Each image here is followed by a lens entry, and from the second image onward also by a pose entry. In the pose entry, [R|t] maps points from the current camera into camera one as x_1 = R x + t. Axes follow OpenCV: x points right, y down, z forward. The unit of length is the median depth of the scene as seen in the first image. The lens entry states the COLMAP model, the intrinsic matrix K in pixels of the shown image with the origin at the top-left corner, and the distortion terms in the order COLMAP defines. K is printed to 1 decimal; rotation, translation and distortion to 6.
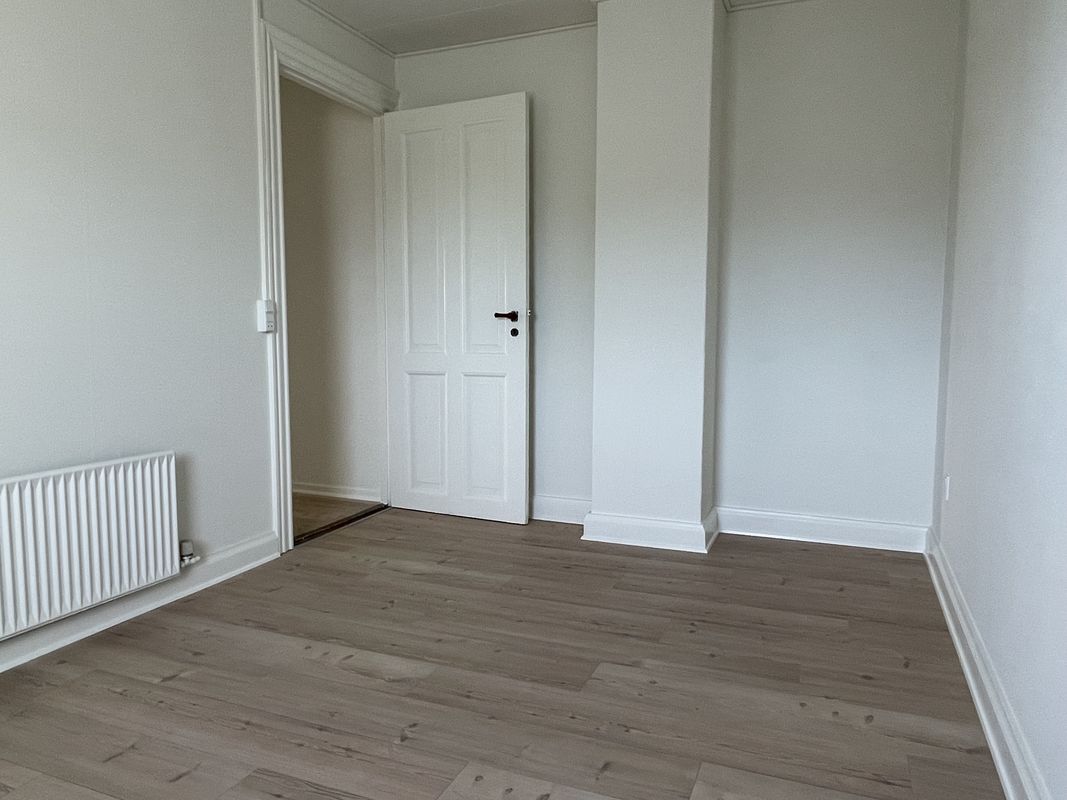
lens RADIAL K [[734.5, 0, 530.0], [0, 734.5, 399.8], [0, 0, 1]] dist [0.003355, 0.005818]
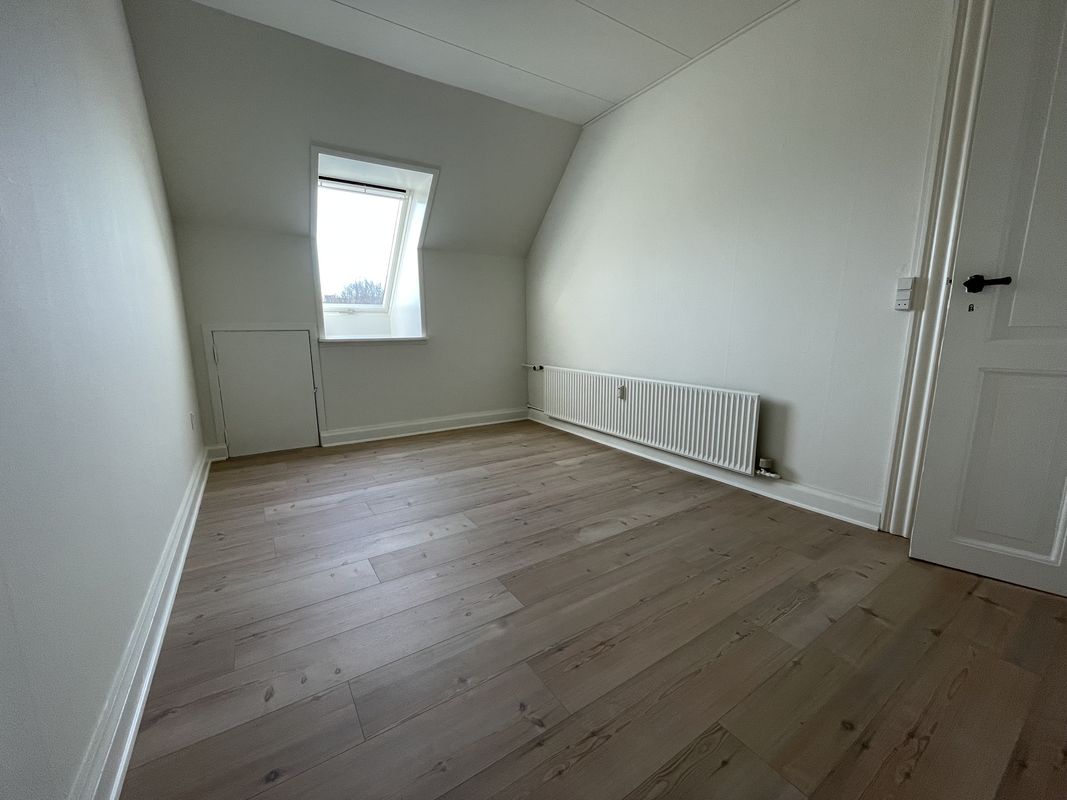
lens RADIAL K [[426.6, 0, 535.3], [0, 426.6, 401.5], [0, 0, 1]] dist [-0.003138, 0.001383]
pose [[-0.550901, 0.145453, -0.821798, 0.549960], [-0.074762, 0.972135, 0.222180, -0.086257], [0.831215, 0.183838, -0.524676, 1.240052]]
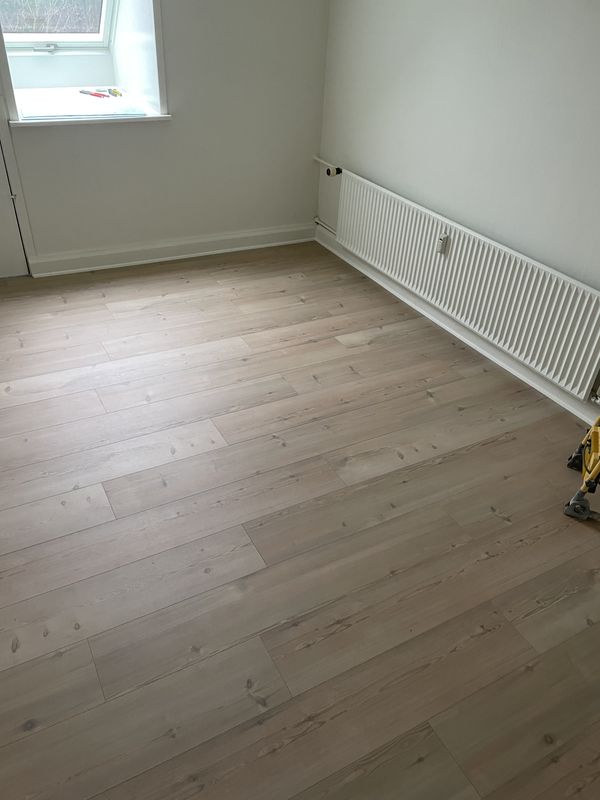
lens RADIAL K [[603.3, 0, 297.5], [0, 603.3, 397.0], [0, 0, 1]] dist [0.064768, -0.068169]
pose [[-0.620380, 0.416795, -0.664387, 0.523488], [-0.127657, 0.782150, 0.609873, -0.354415], [0.773842, 0.463167, -0.432024, 1.241893]]
